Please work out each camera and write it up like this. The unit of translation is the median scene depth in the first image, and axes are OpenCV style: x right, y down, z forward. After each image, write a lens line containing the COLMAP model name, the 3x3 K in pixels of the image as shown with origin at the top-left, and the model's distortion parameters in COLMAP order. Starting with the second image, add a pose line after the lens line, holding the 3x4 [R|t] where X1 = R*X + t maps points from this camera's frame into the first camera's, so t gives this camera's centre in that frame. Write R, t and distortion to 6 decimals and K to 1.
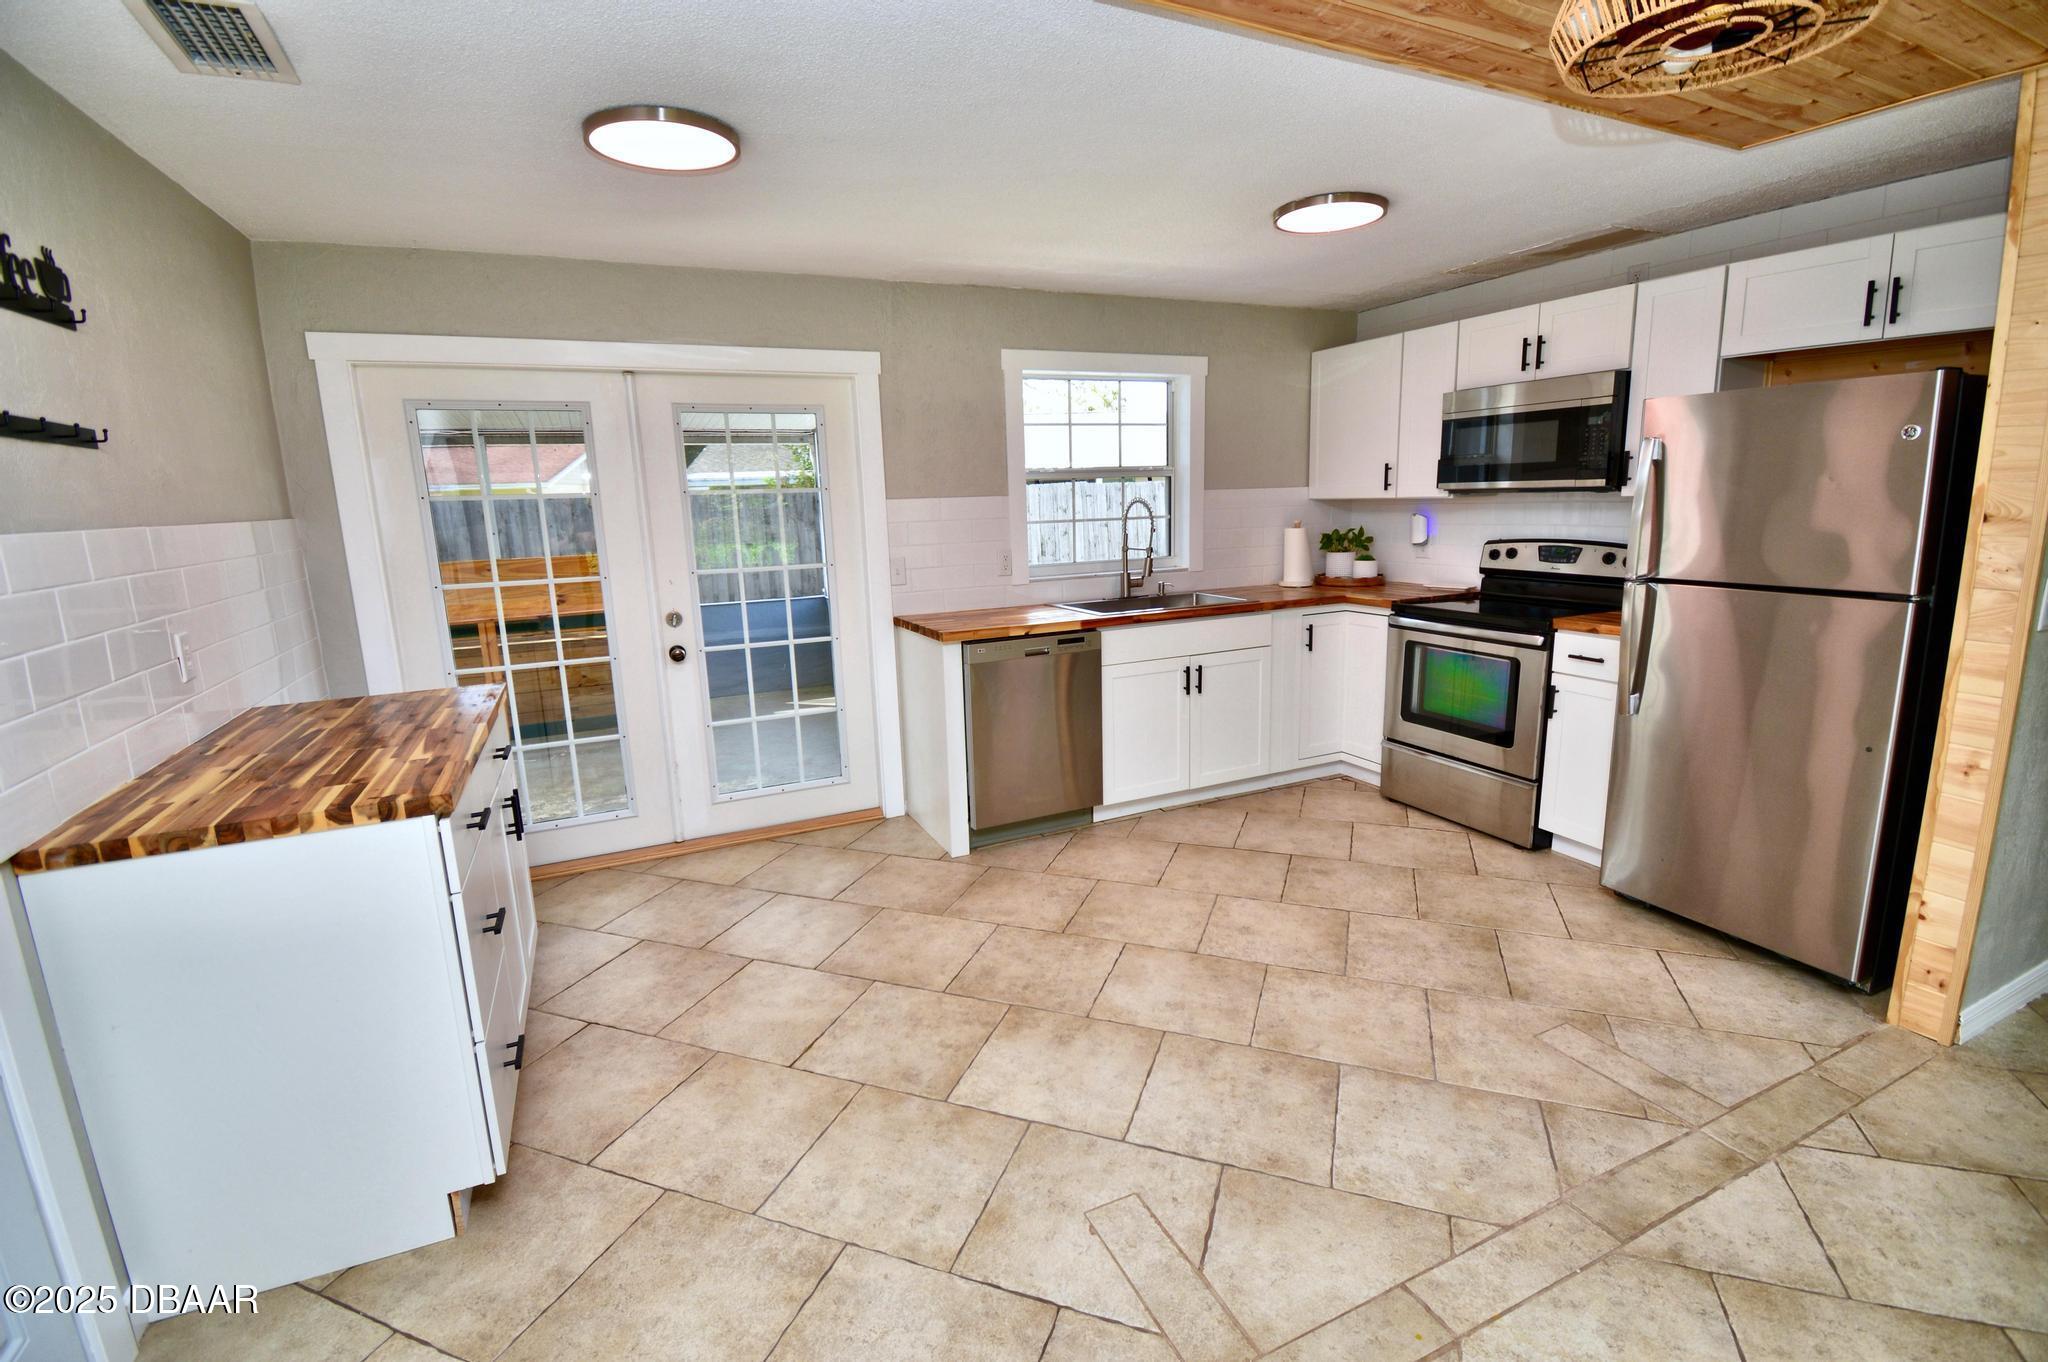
lens RADIAL K [[911.6, 0, 1030.8], [0, 911.6, 677.3], [0, 0, 1]] dist [0.015157, -0.022064]
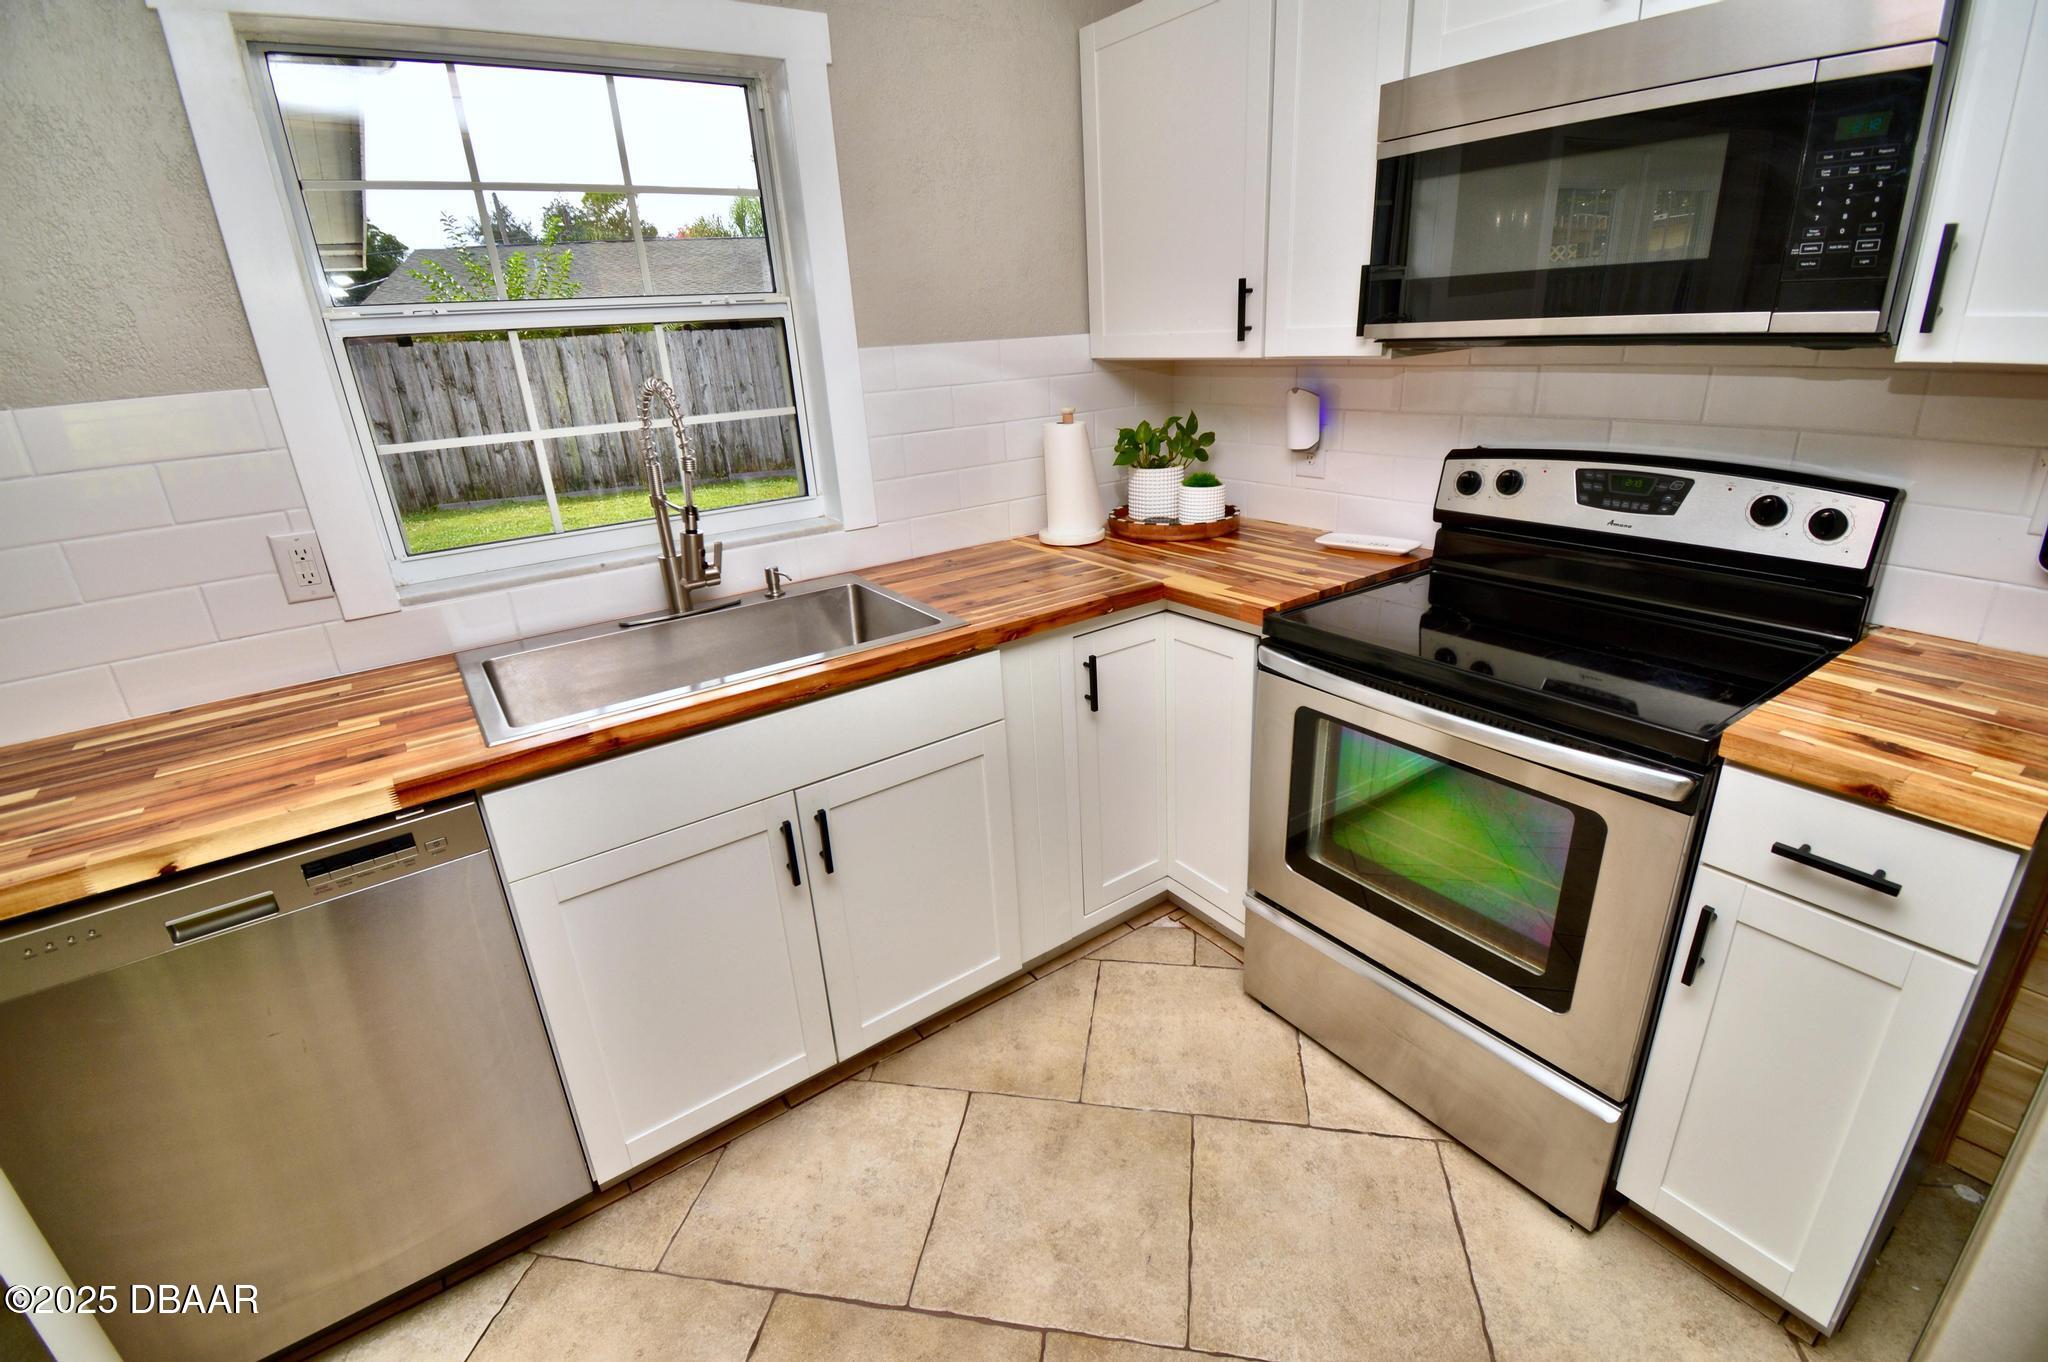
lens RADIAL K [[911.6, 0, 1032.9], [0, 911.6, 676.5], [0, 0, 1]] dist [0.015157, -0.022064]
pose [[0.983639, -0.083714, 0.159521, 0.227715], [0.056718, 0.984352, 0.166836, -0.139441], [-0.170991, -0.155059, 0.972995, 0.625254]]
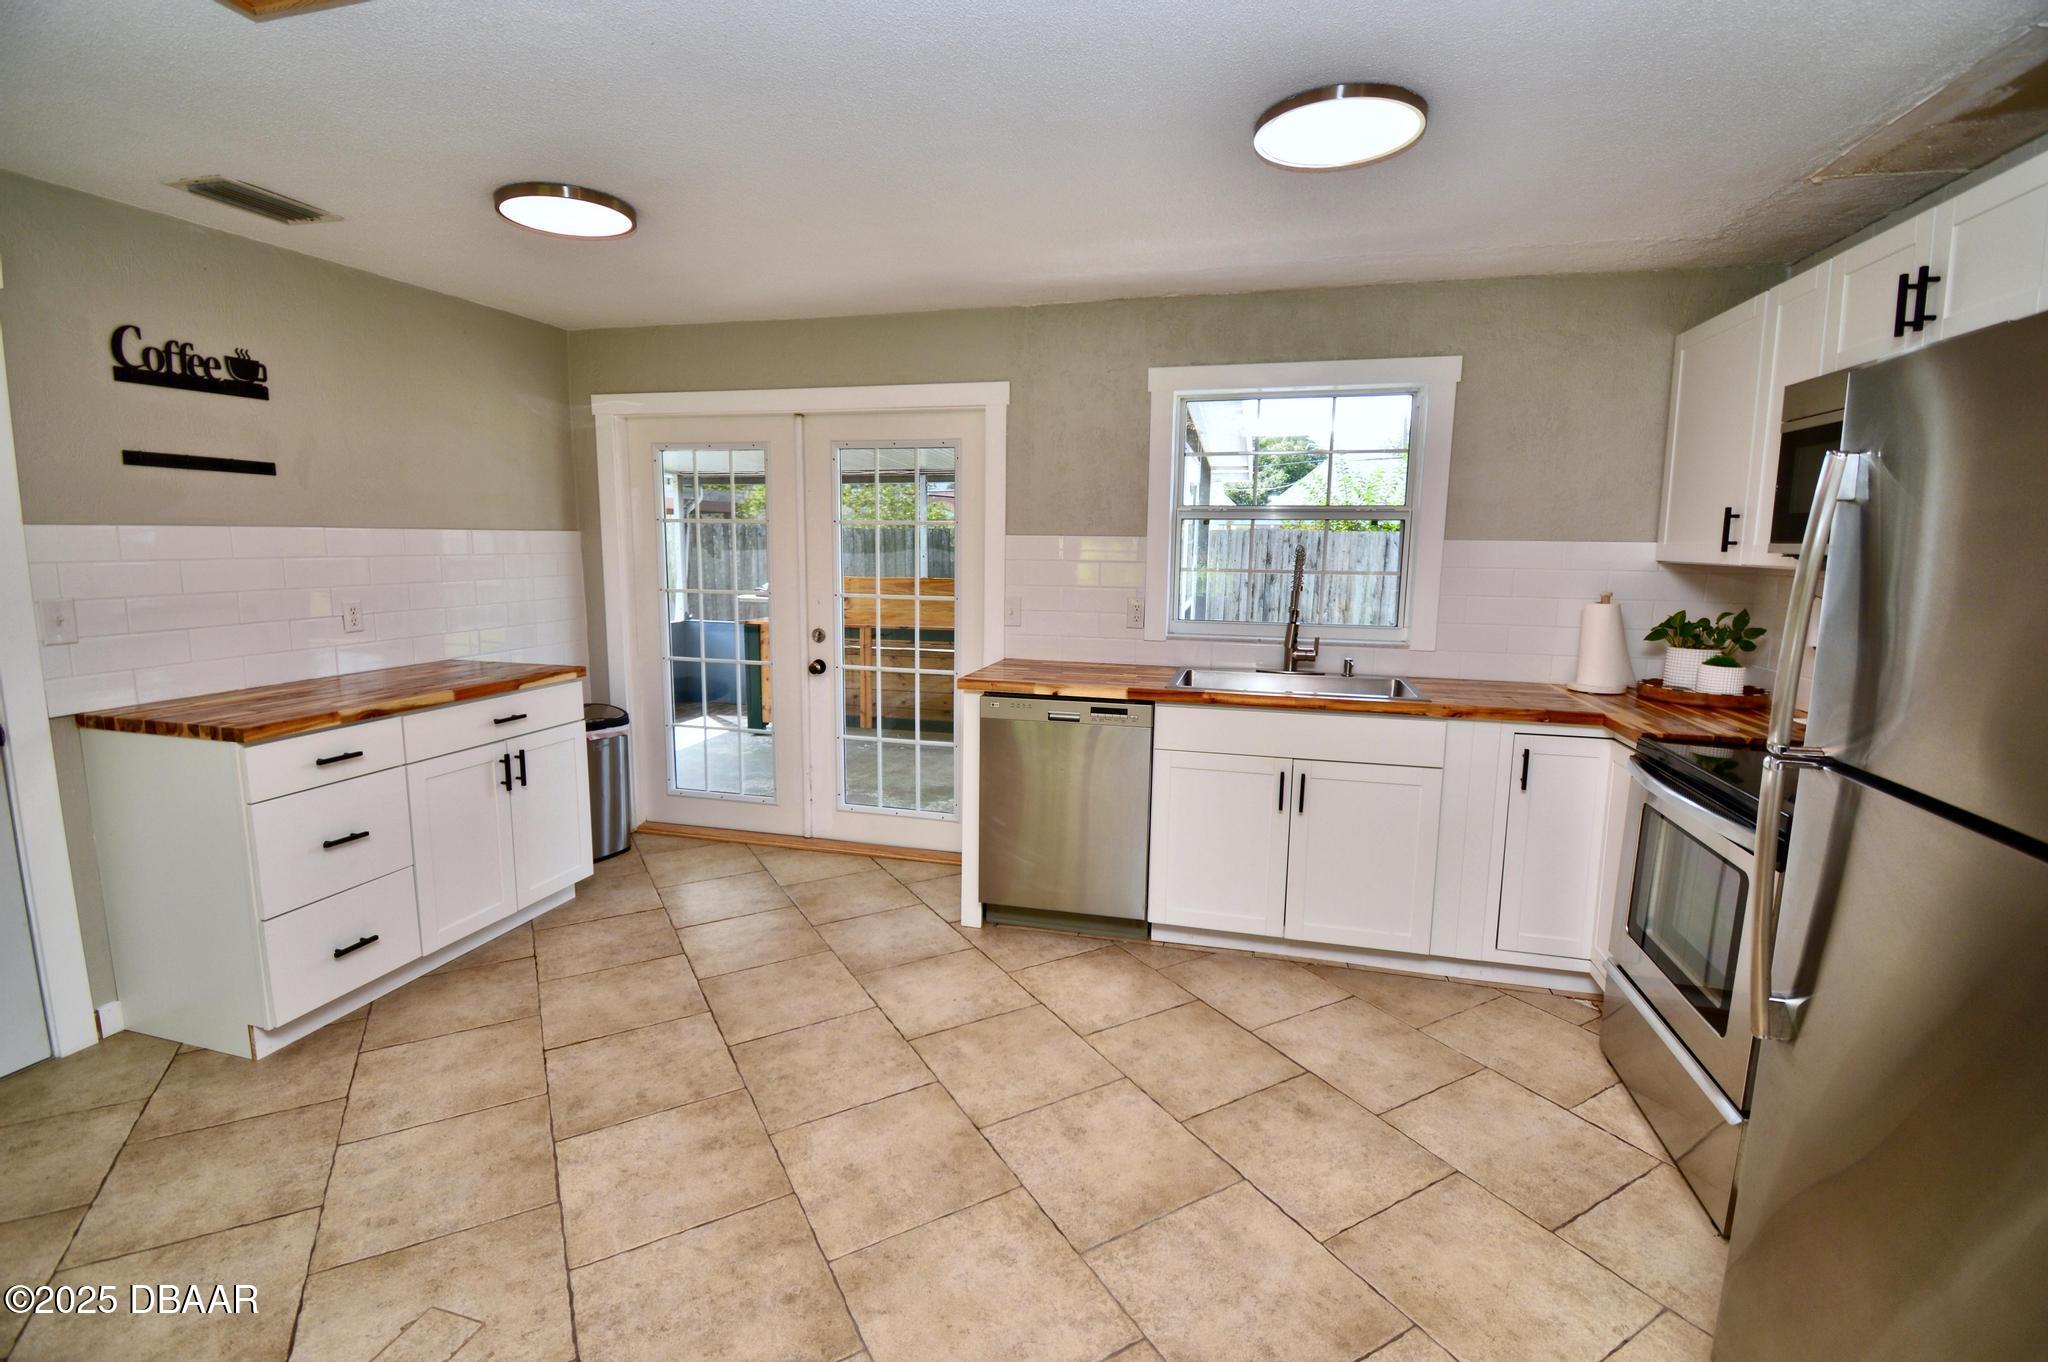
lens RADIAL K [[911.6, 0, 1026.3], [0, 911.6, 676.2], [0, 0, 1]] dist [0.015157, -0.022064]
pose [[0.769100, 0.131761, -0.625400, 0.482010], [-0.159518, 0.987124, 0.011798, -0.066753], [0.618902, 0.090689, 0.780215, 0.294488]]
